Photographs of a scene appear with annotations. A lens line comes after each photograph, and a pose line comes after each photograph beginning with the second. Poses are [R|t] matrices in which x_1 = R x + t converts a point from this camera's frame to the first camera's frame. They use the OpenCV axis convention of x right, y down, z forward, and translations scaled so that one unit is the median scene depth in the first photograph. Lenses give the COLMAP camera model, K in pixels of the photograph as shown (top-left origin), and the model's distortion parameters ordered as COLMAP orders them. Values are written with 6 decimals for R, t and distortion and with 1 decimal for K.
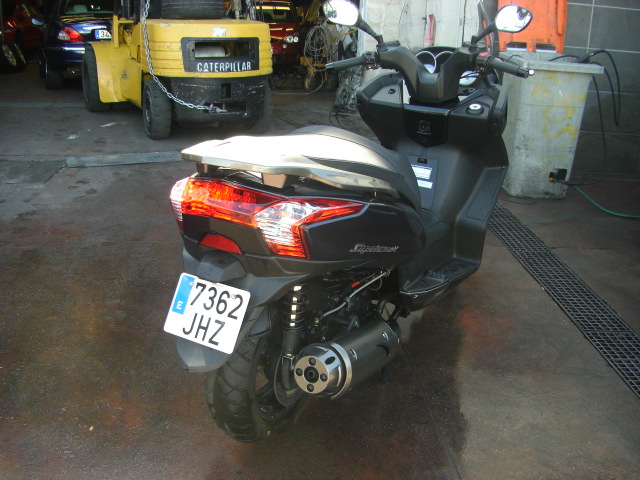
lens RADIAL K [[783.8, 0, 320.0], [0, 783.8, 240.0], [0, 0, 1]] dist [-0.215798, 0.000315]
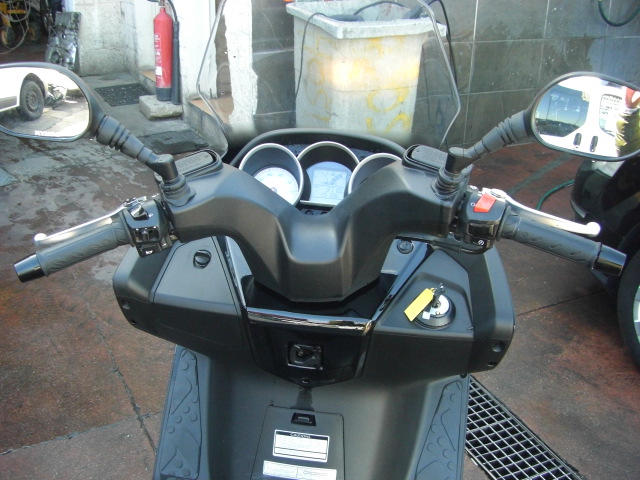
lens RADIAL K [[697.7, 0, 320.0], [0, 697.7, 240.0], [0, 0, 1]] dist [-0.108970, -0.007453]
pose [[0.923701, -0.181926, 0.337163, 0.020079], [0.121307, 0.973665, 0.193031, -0.172968], [-0.363401, -0.137403, 0.921444, 0.430333]]
